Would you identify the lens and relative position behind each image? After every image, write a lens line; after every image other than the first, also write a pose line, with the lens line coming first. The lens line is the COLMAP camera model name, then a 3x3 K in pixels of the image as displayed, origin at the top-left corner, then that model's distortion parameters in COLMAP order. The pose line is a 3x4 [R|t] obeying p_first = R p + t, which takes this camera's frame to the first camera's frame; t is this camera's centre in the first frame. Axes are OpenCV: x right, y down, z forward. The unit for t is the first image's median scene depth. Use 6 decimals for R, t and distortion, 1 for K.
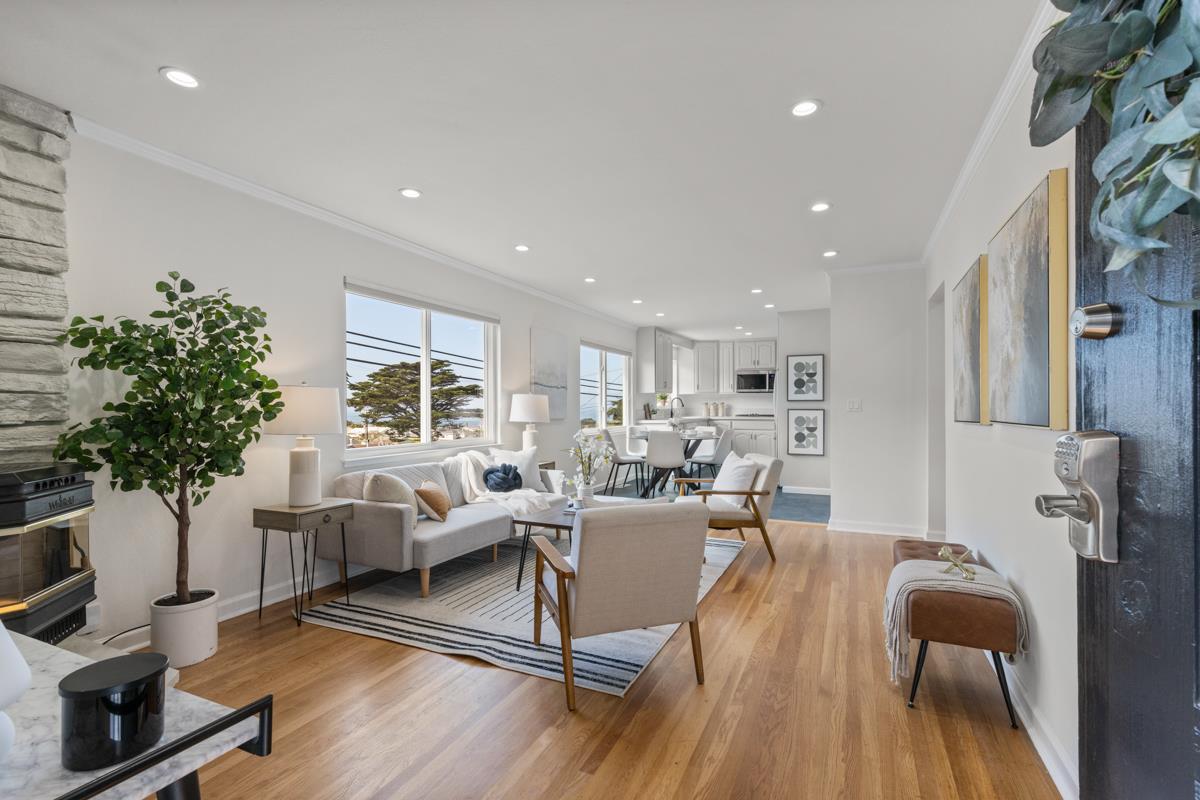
lens RADIAL K [[540.0, 0, 599.1], [0, 540.0, 401.4], [0, 0, 1]] dist [0.000800, 0.000005]
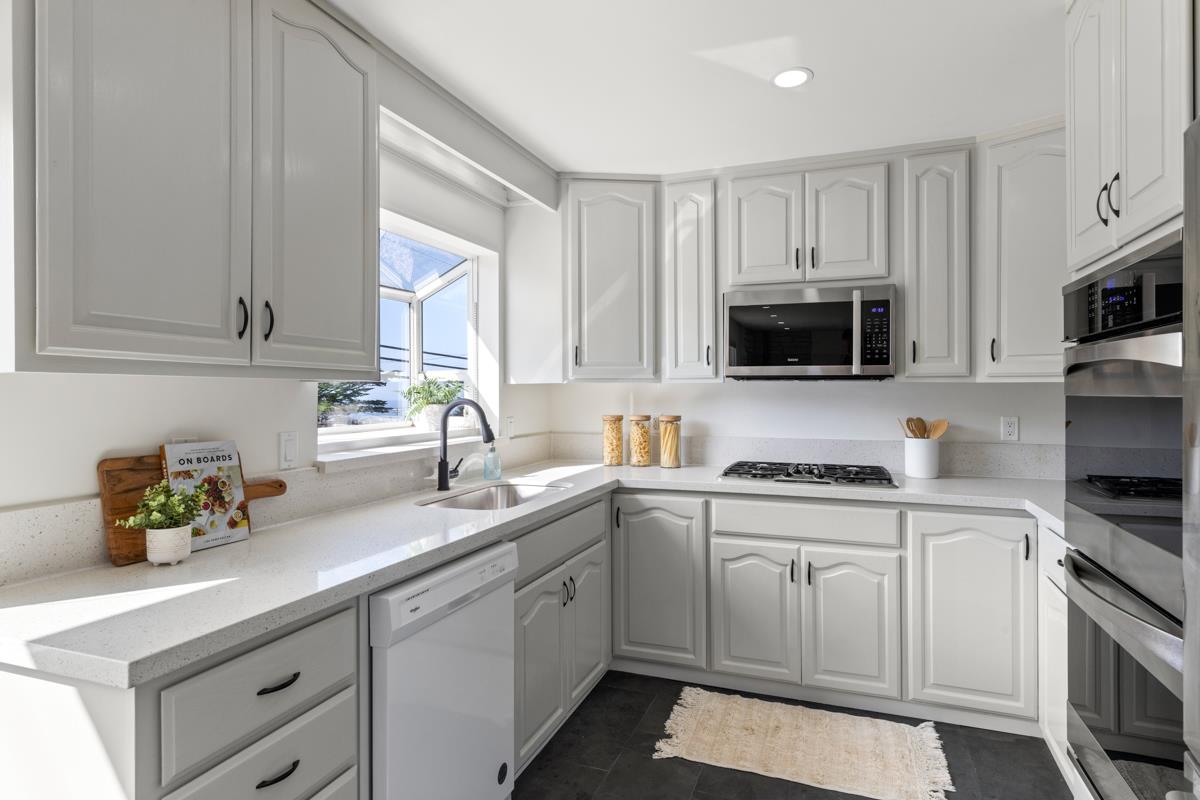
lens RADIAL K [[648.1, 0, 601.0], [0, 648.1, 392.2], [0, 0, 1]] dist [0.004537, -0.001384]
pose [[0.995517, 0.000510, 0.094586, 0.173218], [-0.000732, 0.999997, 0.002320, -0.011057], [-0.094585, -0.002379, 0.995514, 0.730245]]
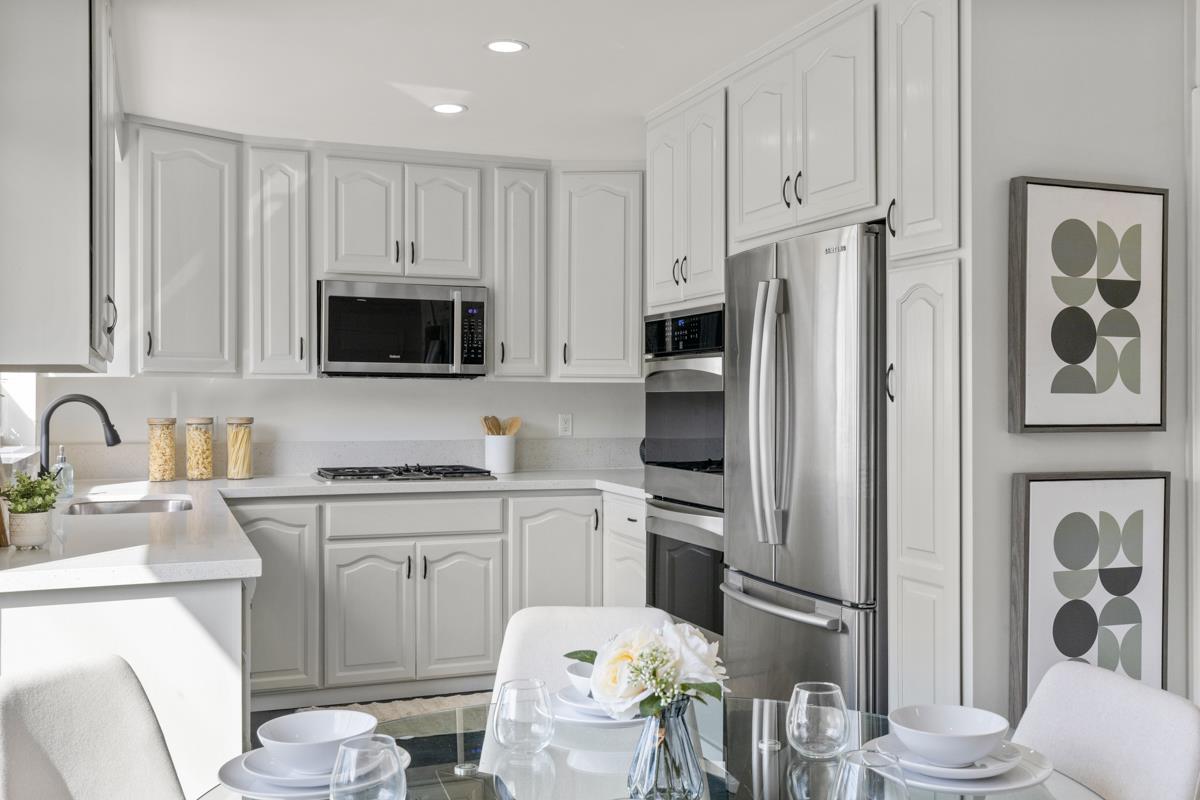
lens RADIAL K [[1135.6, 0, 600.6], [0, 1135.6, 402.6], [0, 0, 1]] dist [0.016125, 0.000000]
pose [[0.685214, -0.000453, 0.728342, -0.015832], [-0.005496, 0.999968, 0.005792, -0.008293], [-0.728321, -0.007972, 0.685190, 0.605737]]
